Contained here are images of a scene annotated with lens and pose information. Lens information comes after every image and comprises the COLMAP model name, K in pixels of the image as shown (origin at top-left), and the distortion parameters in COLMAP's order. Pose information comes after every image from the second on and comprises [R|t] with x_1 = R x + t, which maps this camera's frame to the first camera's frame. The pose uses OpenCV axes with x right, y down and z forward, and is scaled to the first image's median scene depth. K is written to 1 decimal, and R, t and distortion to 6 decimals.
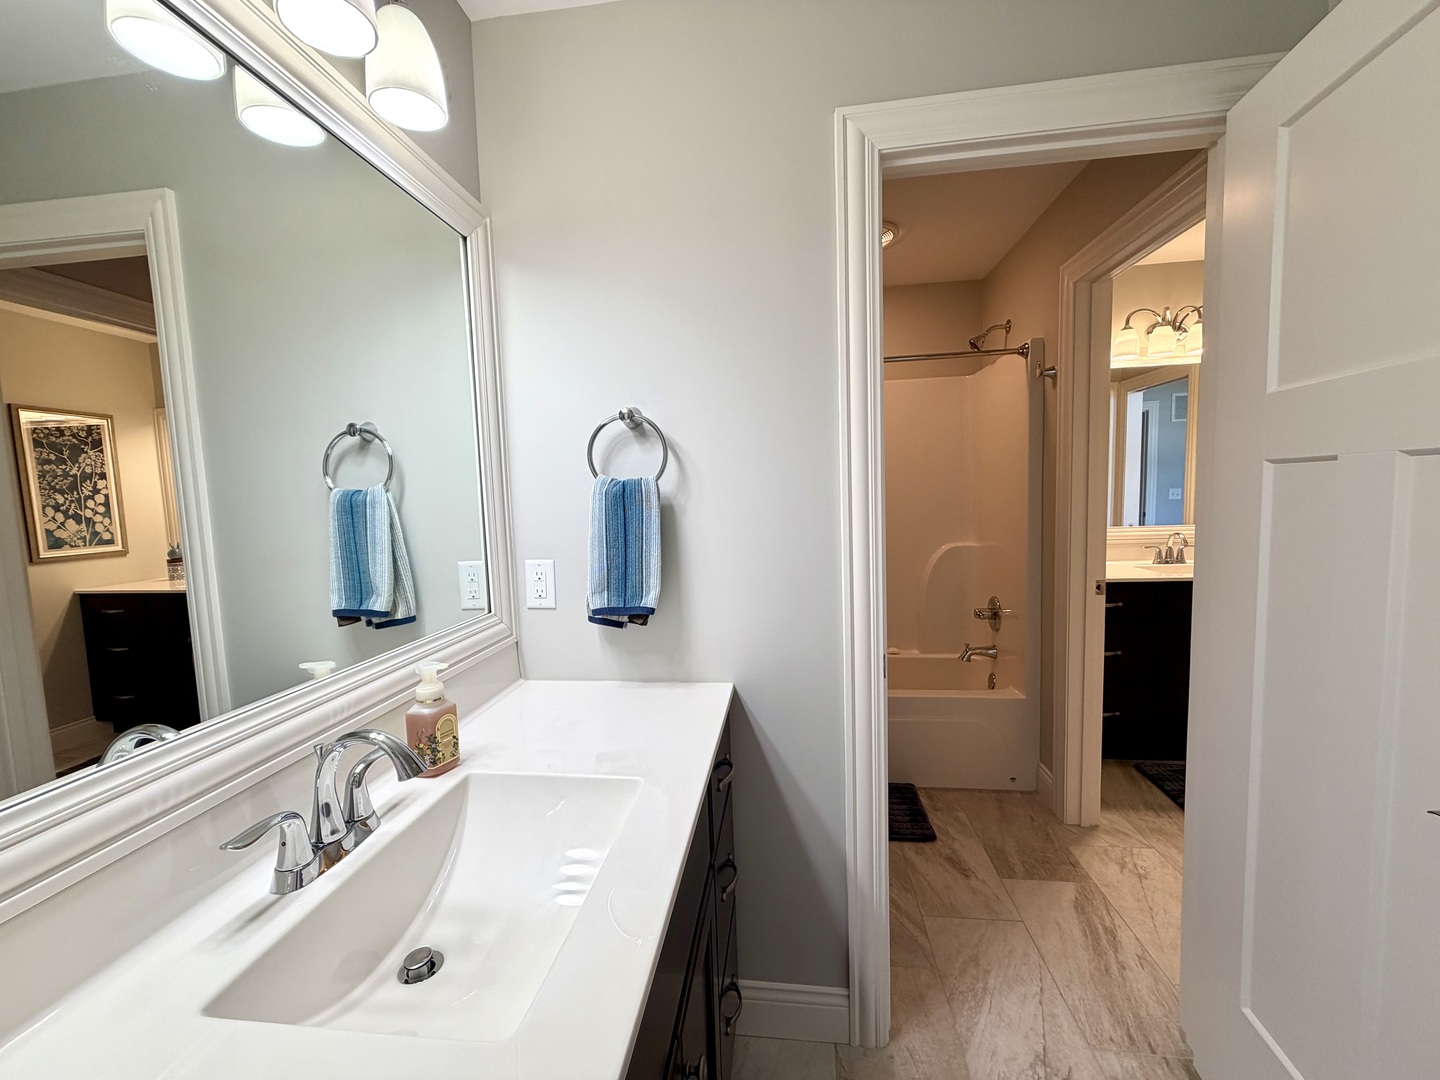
lens RADIAL K [[574.8, 0, 719.0], [0, 574.8, 543.5], [0, 0, 1]] dist [0.002334, -0.000085]
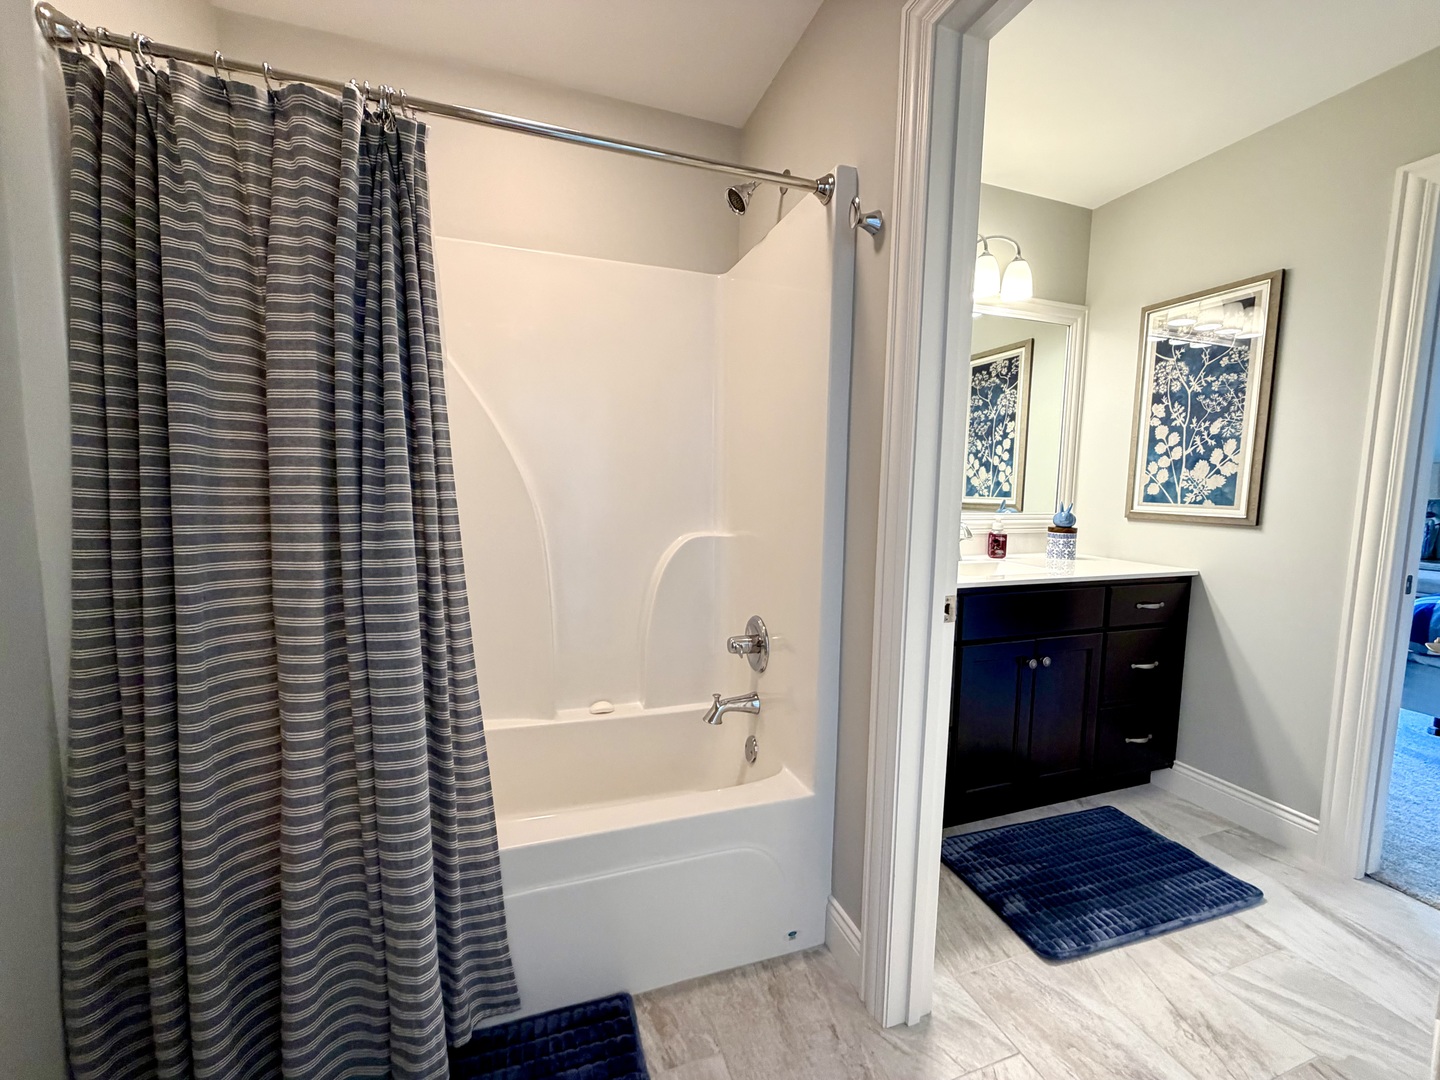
lens RADIAL K [[574.8, 0, 718.2], [0, 574.8, 535.3], [0, 0, 1]] dist [0.002334, -0.000085]
pose [[-0.899932, 0.077283, -0.429126, -0.302920], [-0.005951, 0.981898, 0.189315, -0.106408], [0.435989, 0.172925, -0.883182, 1.637875]]
